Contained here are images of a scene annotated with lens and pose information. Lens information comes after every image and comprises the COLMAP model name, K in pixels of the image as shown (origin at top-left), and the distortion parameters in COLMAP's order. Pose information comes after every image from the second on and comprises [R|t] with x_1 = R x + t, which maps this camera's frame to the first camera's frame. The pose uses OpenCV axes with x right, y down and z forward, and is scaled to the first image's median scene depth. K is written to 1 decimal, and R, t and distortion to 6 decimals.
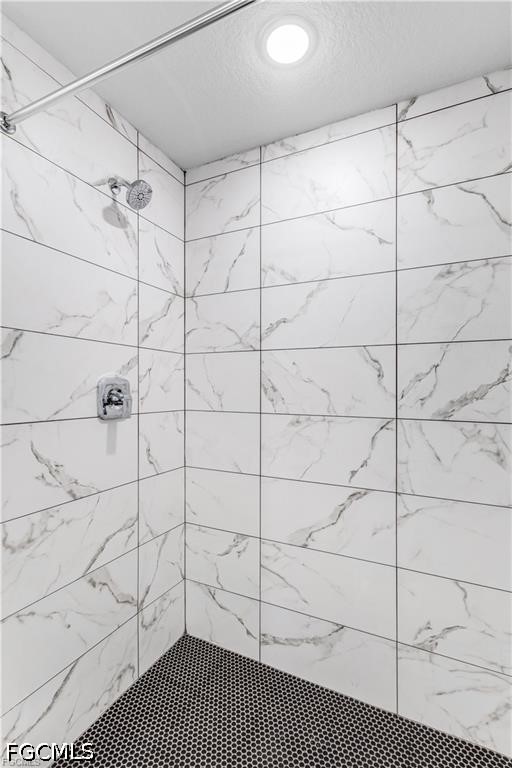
lens RADIAL K [[356.1, 0, 256.8], [0, 356.1, 383.4], [0, 0, 1]] dist [0.001255, 0.000078]
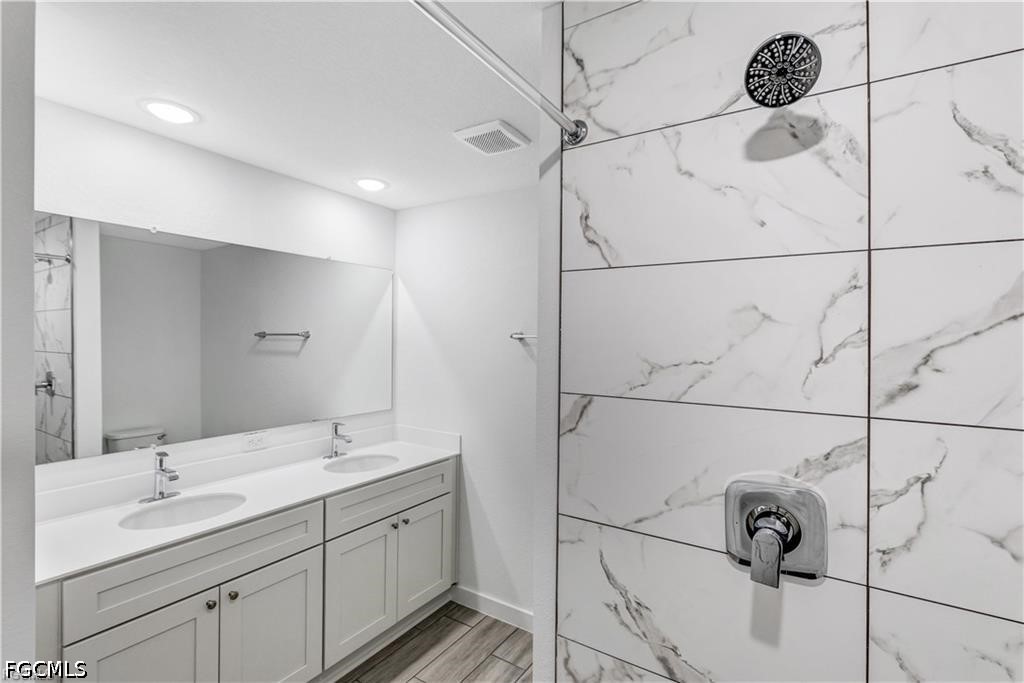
lens RADIAL K [[474.8, 0, 517.9], [0, 474.8, 342.1], [0, 0, 1]] dist [0.001255, 0.000078]
pose [[-0.117713, 0.003685, -0.993041, 0.295709], [-0.010248, 0.999935, 0.004925, -0.230517], [0.992995, 0.010757, -0.117667, 0.844282]]
